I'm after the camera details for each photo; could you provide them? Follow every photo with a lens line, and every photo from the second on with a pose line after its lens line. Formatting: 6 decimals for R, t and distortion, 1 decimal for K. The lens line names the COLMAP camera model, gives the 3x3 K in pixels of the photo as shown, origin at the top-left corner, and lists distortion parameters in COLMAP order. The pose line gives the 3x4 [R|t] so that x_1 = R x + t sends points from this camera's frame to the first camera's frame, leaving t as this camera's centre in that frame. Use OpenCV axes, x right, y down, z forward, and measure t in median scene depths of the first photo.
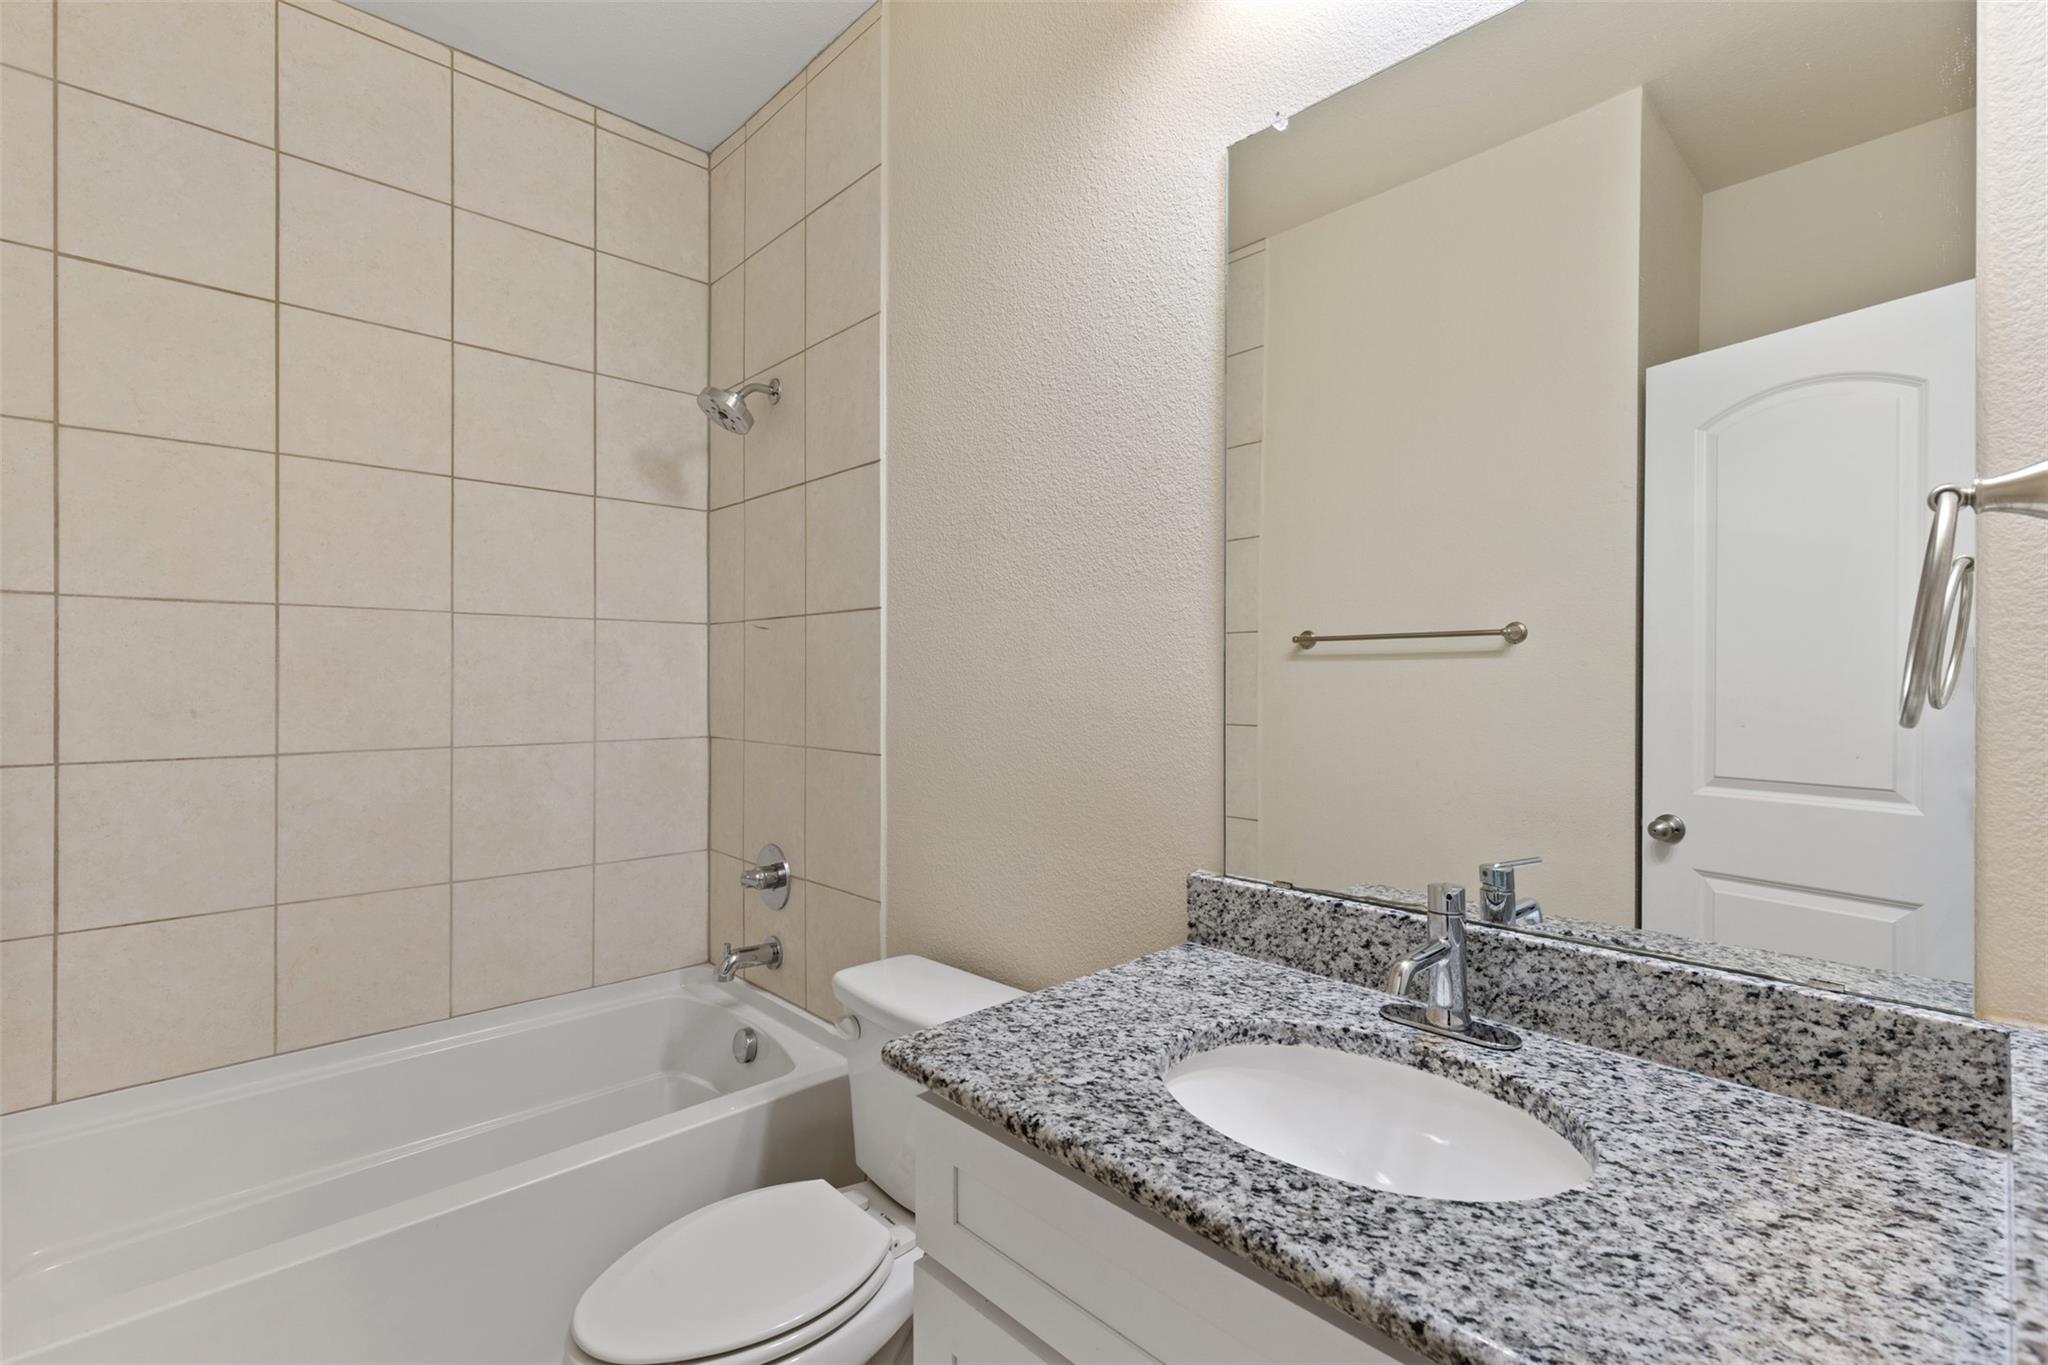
lens RADIAL K [[928.5, 0, 1025.2], [0, 928.5, 680.7], [0, 0, 1]] dist [0.005297, -0.000178]
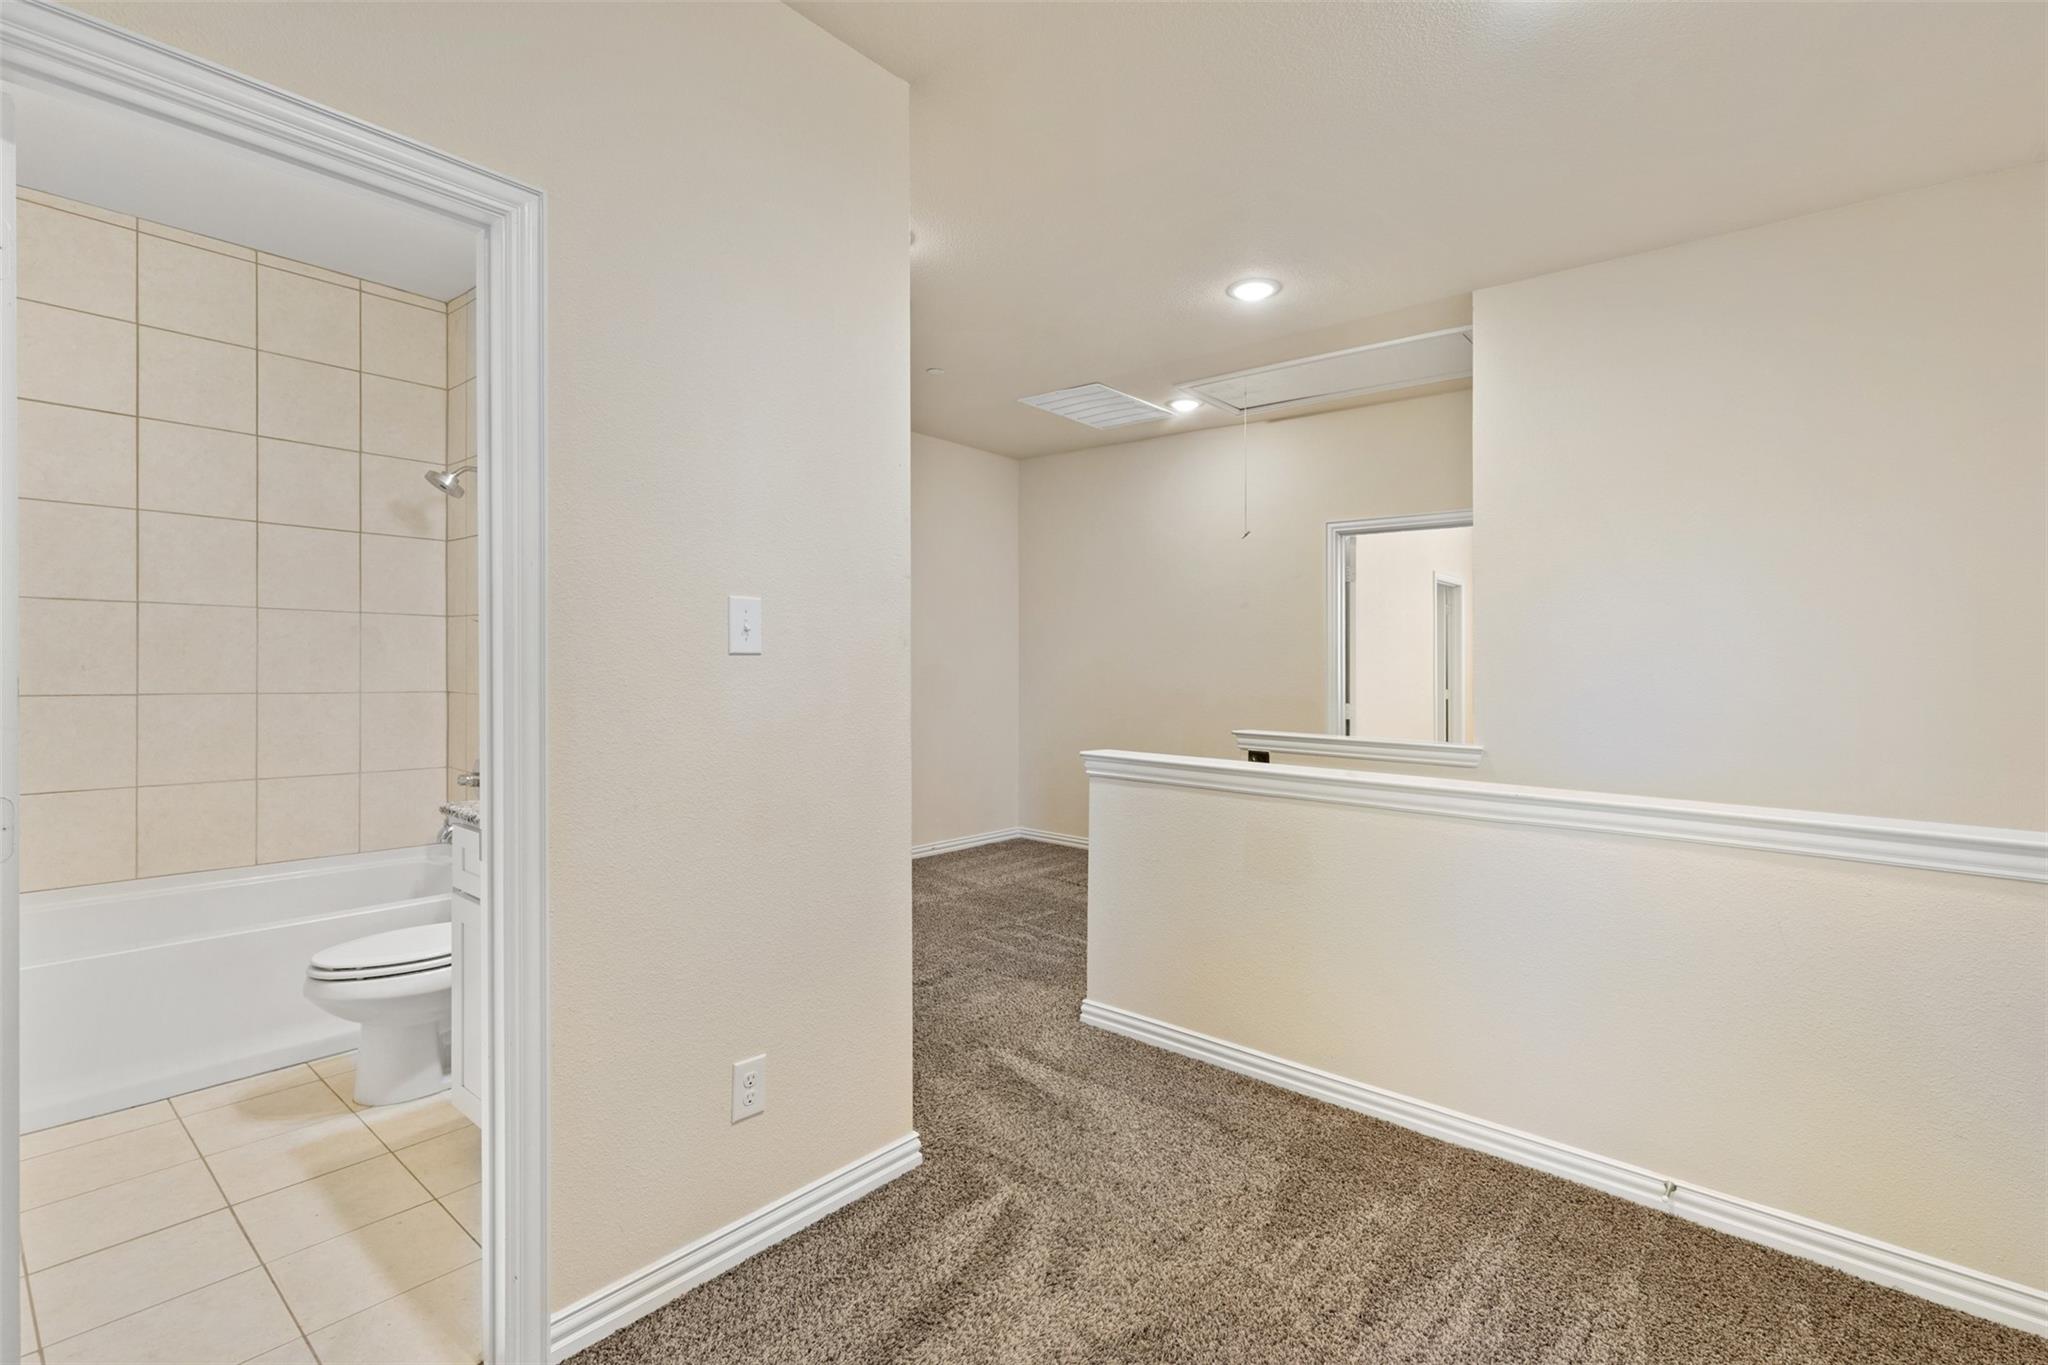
lens RADIAL K [[928.5, 0, 1024.2], [0, 928.5, 684.5], [0, 0, 1]] dist [0.005297, -0.000178]
pose [[0.993499, 0.019515, 0.112158, 0.486193], [-0.022636, 0.999389, 0.026625, -0.014406], [-0.111569, -0.028990, 0.993334, -0.695710]]
